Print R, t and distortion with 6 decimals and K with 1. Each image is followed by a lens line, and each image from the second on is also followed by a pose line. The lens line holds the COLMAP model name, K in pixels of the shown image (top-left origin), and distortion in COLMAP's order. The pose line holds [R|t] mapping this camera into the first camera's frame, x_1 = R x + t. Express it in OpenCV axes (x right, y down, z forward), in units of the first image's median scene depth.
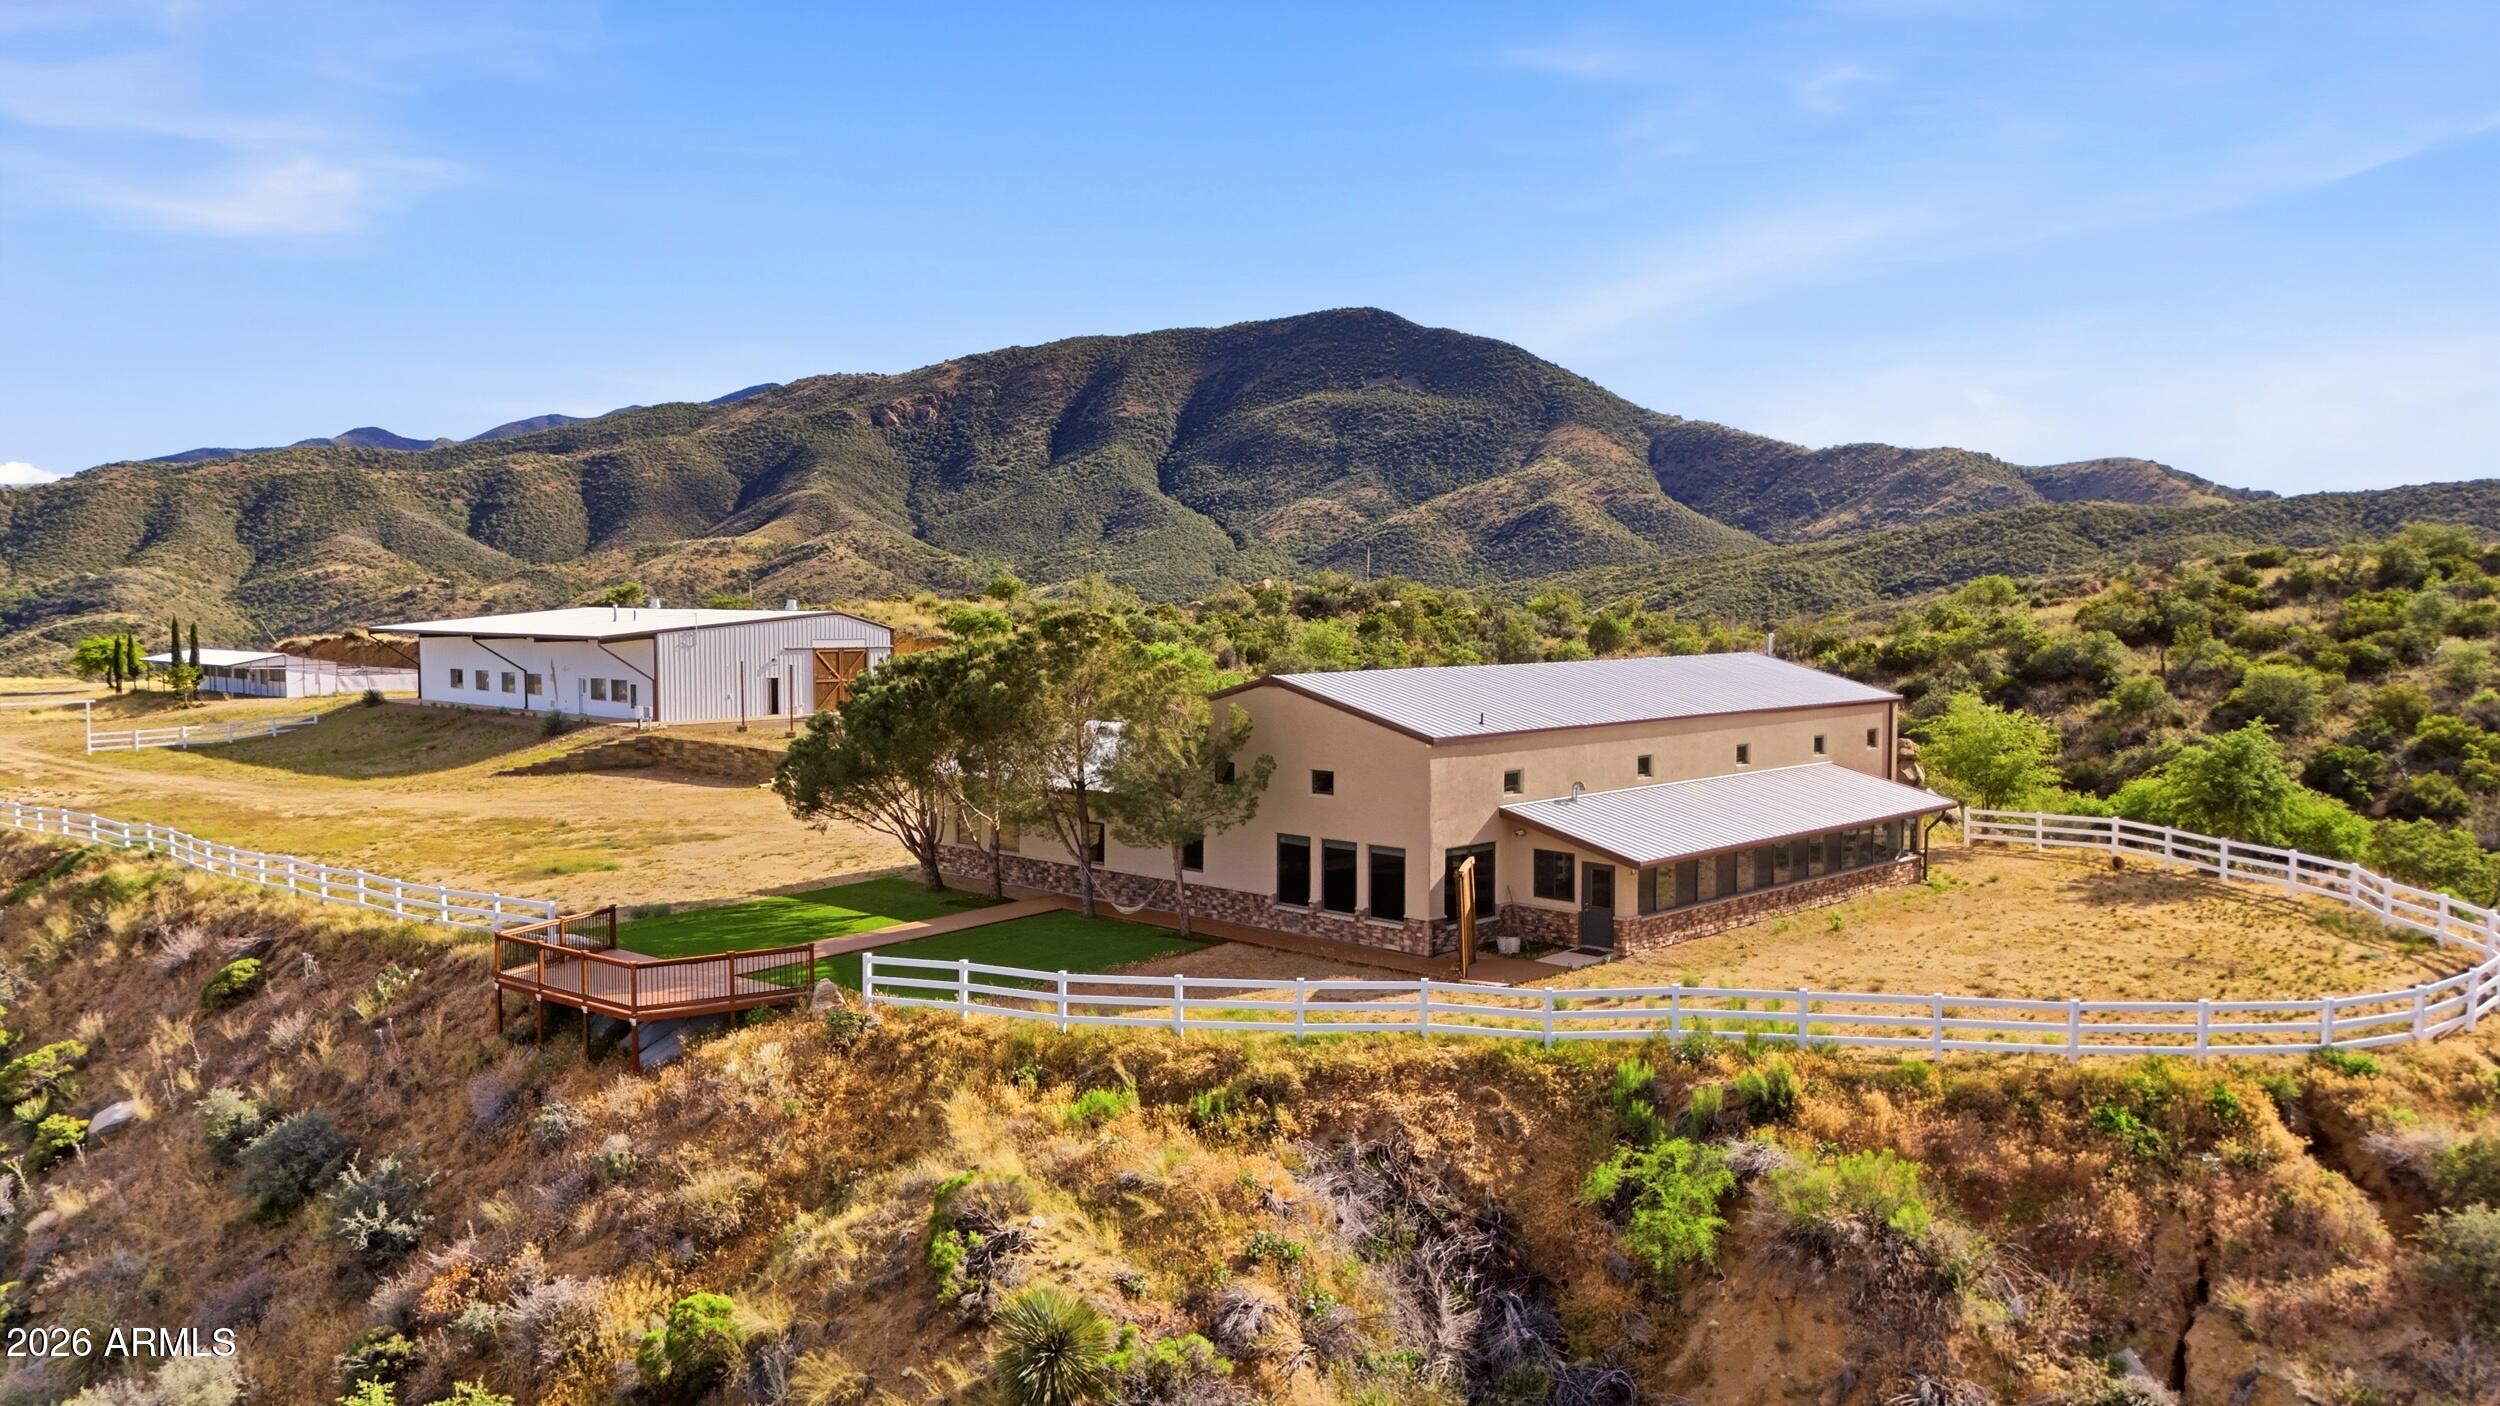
lens RADIAL K [[1849.2, 0, 1233.6], [0, 1849.2, 687.2], [0, 0, 1]] dist [0.059443, -0.062611]
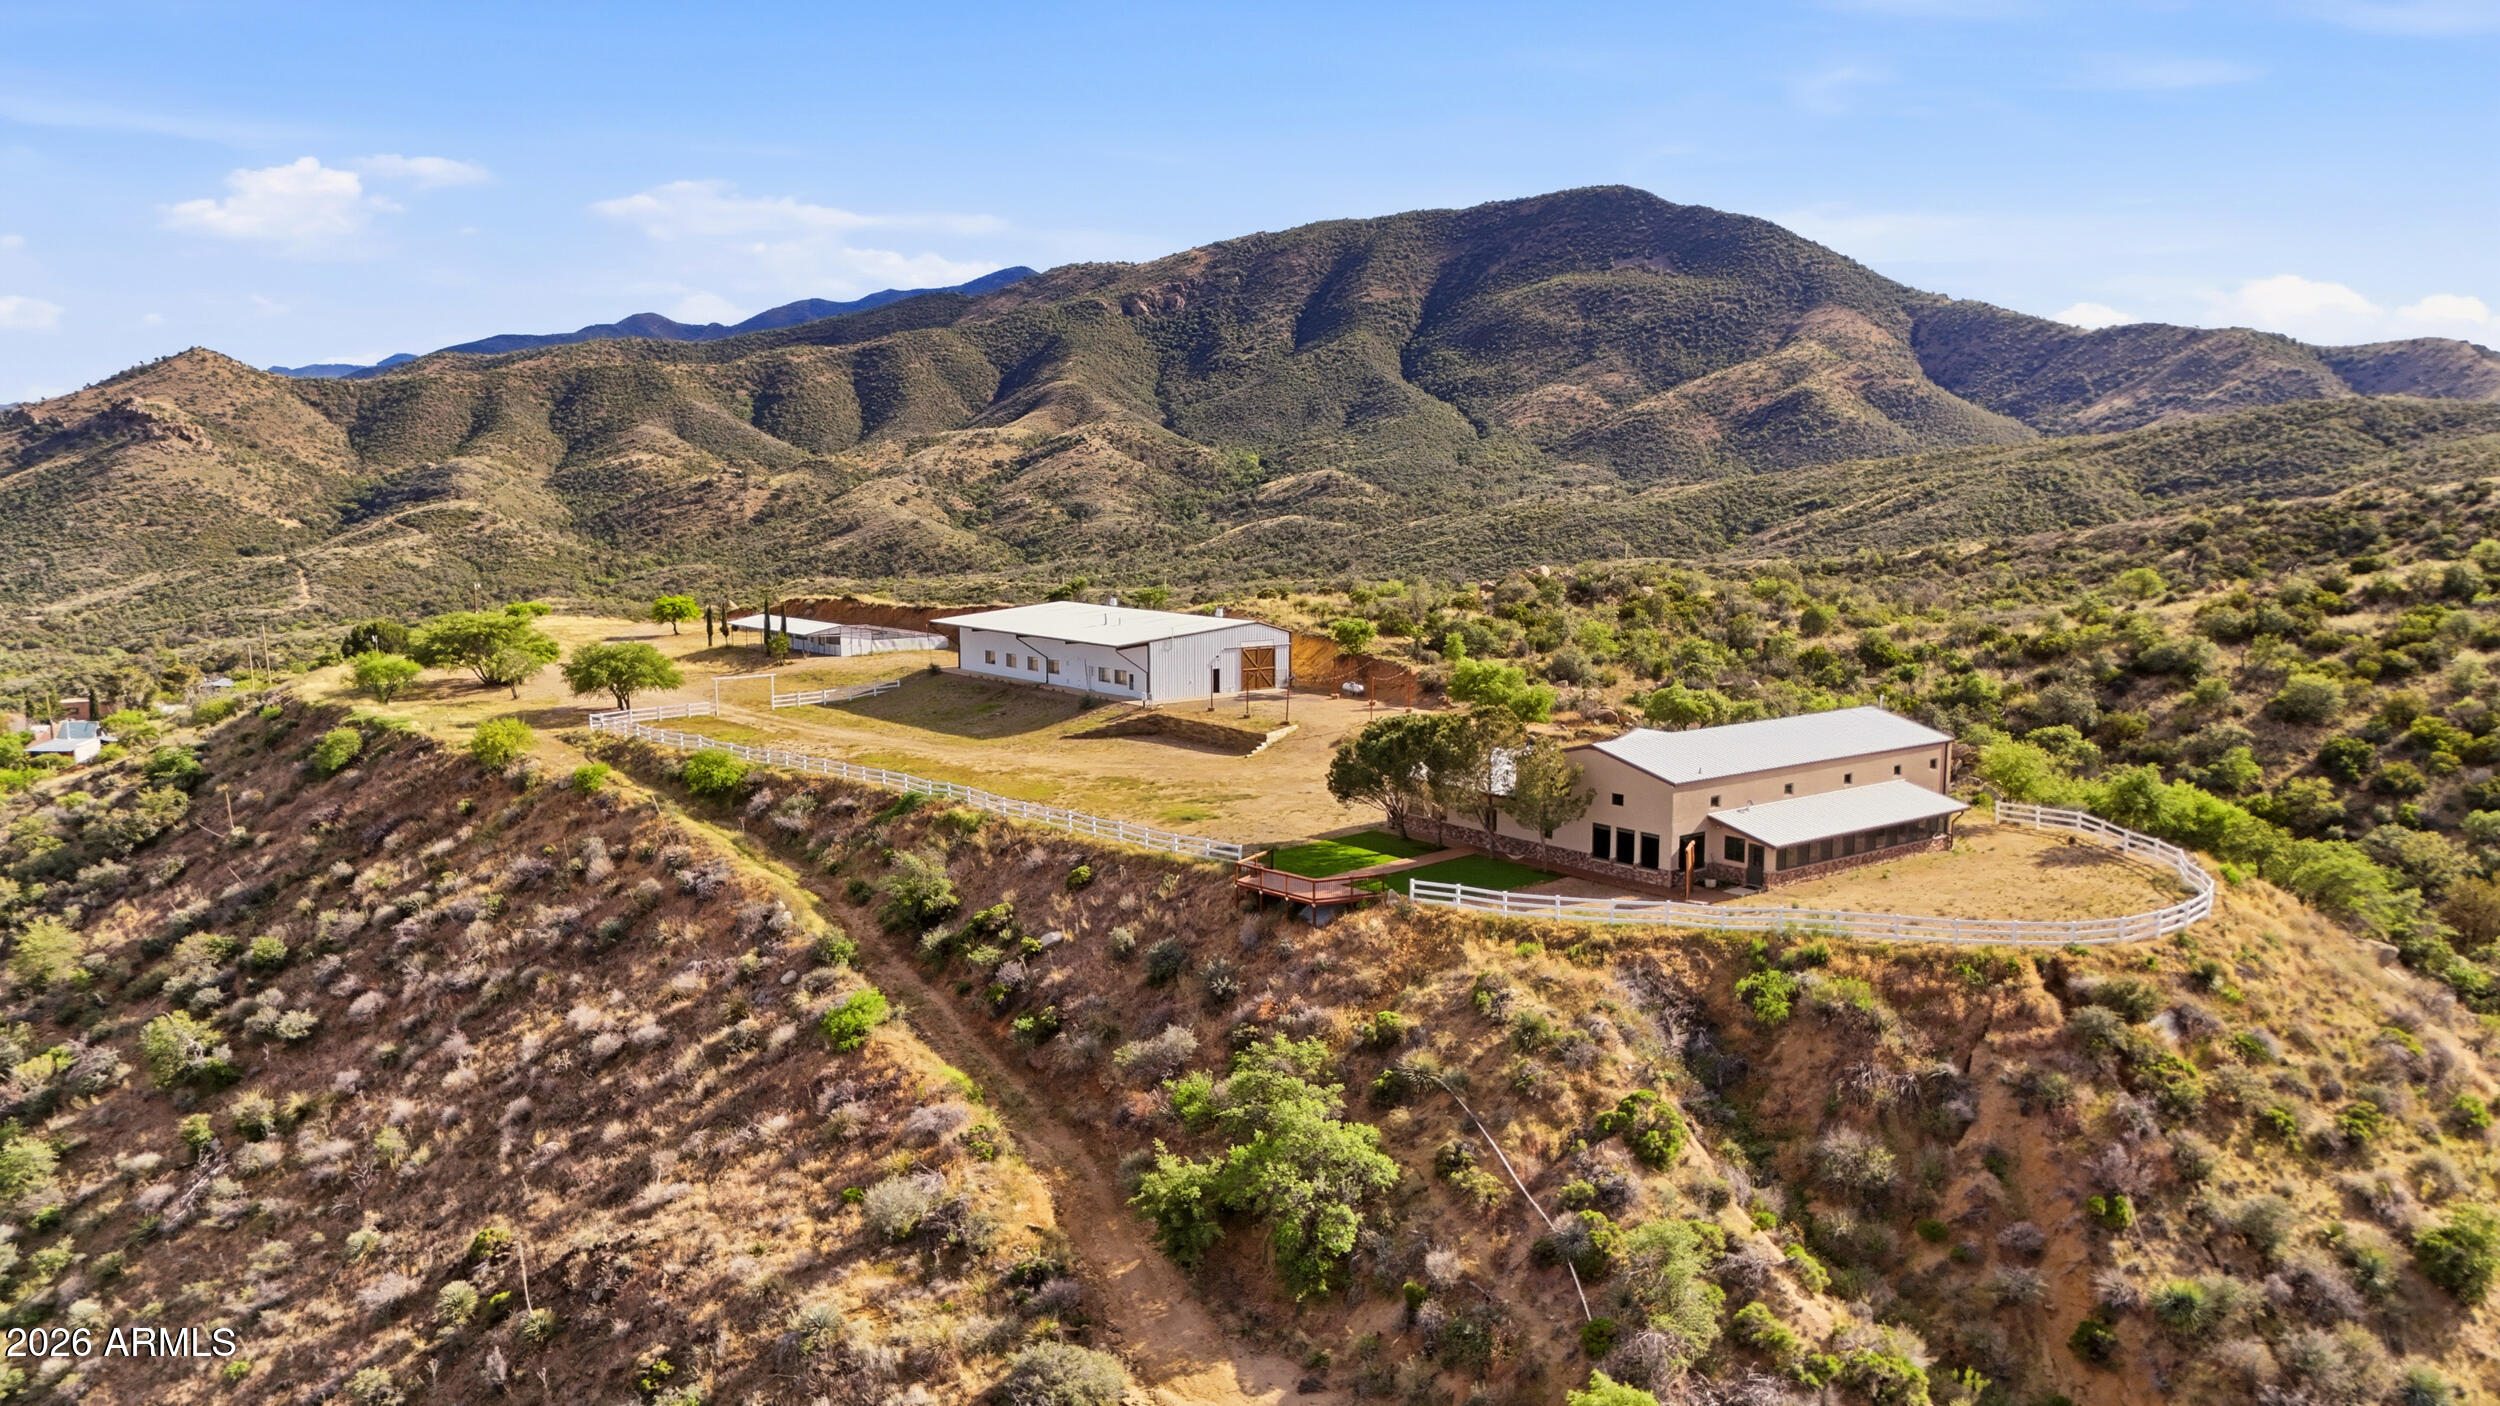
lens RADIAL K [[1849.2, 0, 1234.4], [0, 1849.2, 698.4], [0, 0, 1]] dist [0.059443, -0.062611]
pose [[0.992106, 0.018577, -0.124015, -0.044999], [-0.009637, 0.997336, 0.072303, -0.076092], [0.125028, -0.070537, 0.989643, -0.397459]]
